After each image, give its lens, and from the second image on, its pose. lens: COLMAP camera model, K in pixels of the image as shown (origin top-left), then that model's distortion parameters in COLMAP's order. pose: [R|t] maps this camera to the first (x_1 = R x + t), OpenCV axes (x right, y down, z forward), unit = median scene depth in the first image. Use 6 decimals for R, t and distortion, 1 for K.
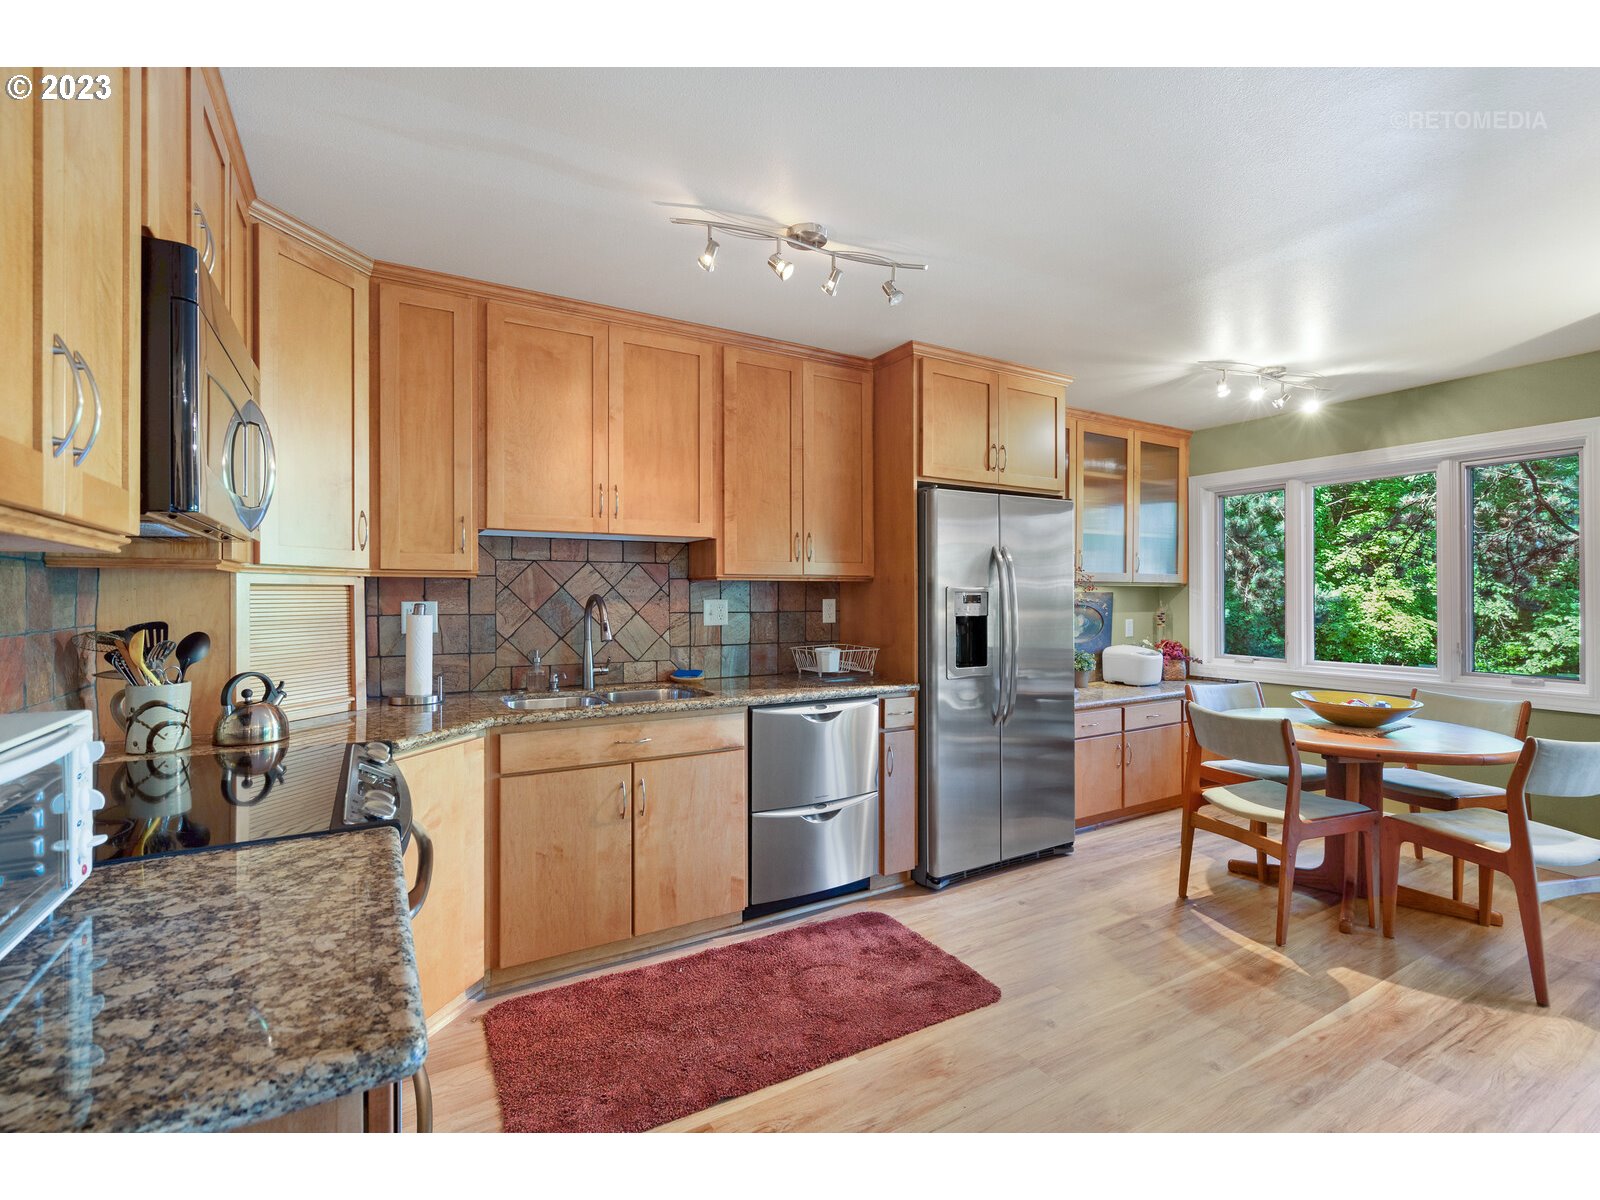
lens RADIAL K [[727.1, 0, 804.0], [0, 727.1, 595.5], [0, 0, 1]] dist [-0.001224, 0.000961]
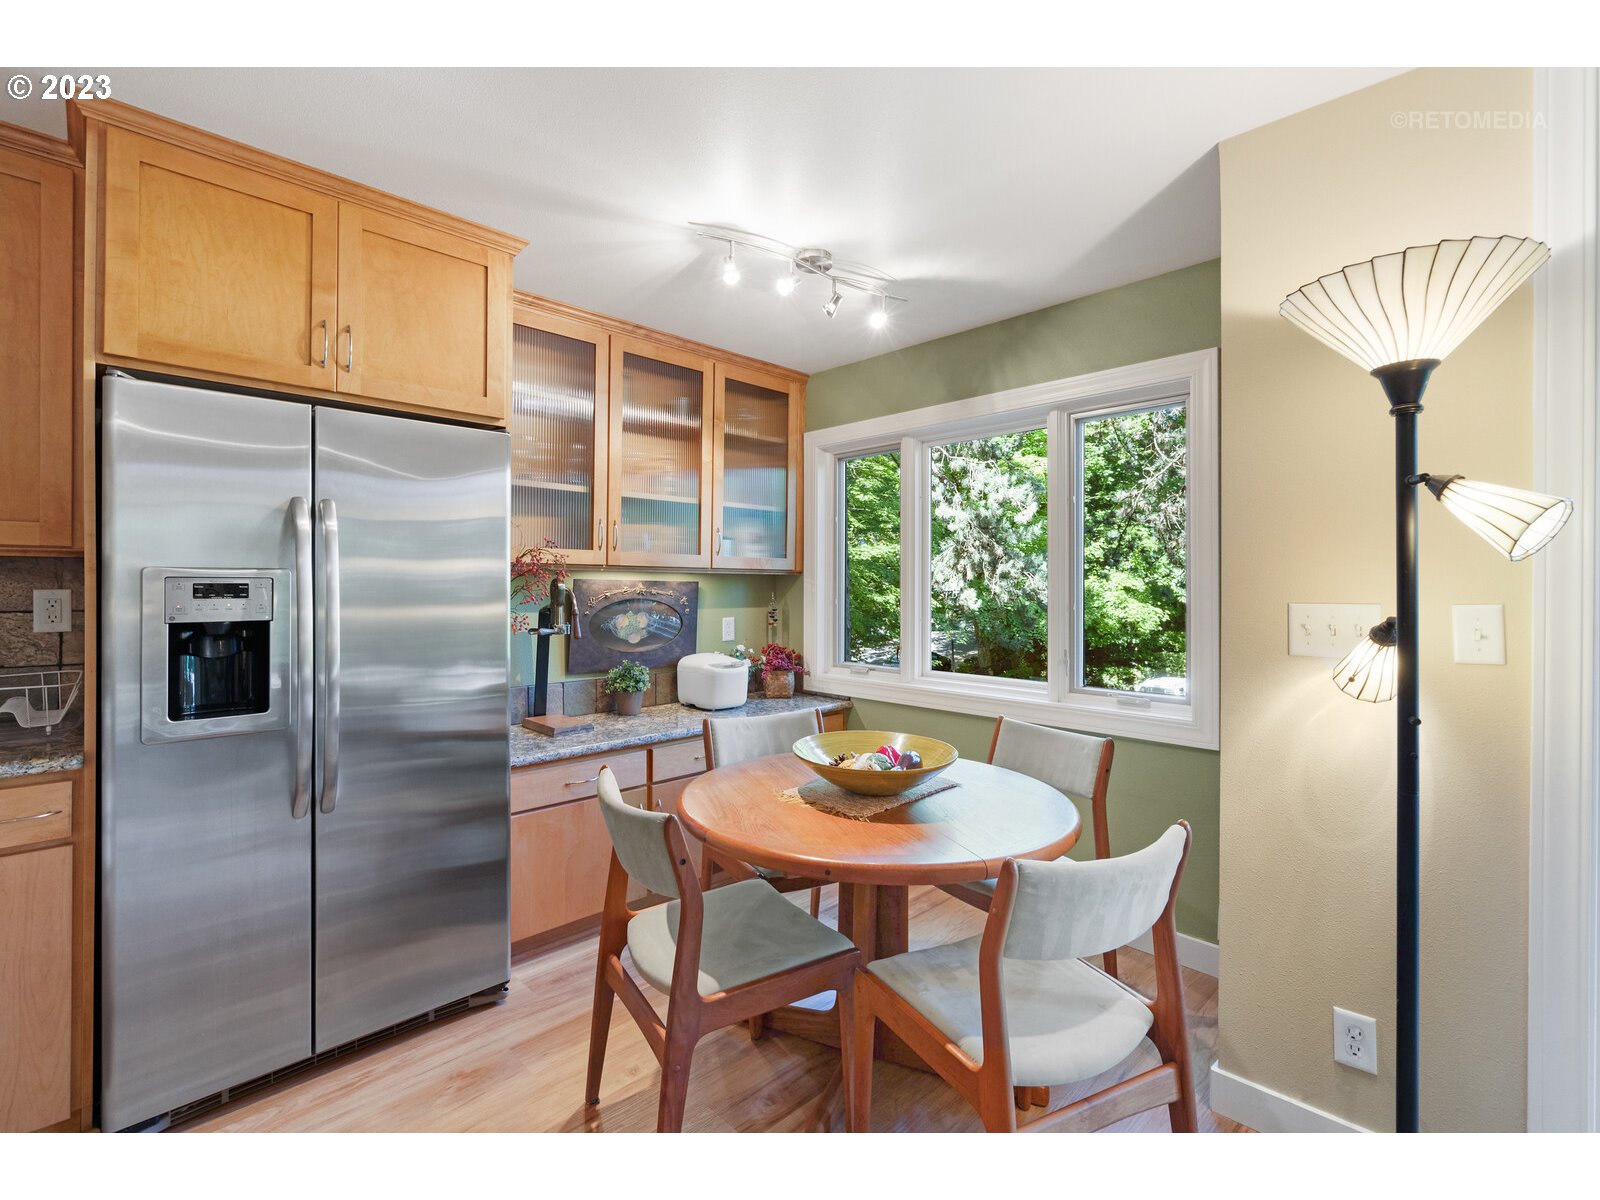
lens RADIAL K [[725.5, 0, 803.5], [0, 725.5, 582.3], [0, 0, 1]] dist [-0.001773, -0.000277]
pose [[0.971028, 0.006115, 0.238887, 0.533864], [-0.005286, 0.999978, -0.004111, -0.001563], [-0.238907, 0.002729, 0.971039, 0.385341]]
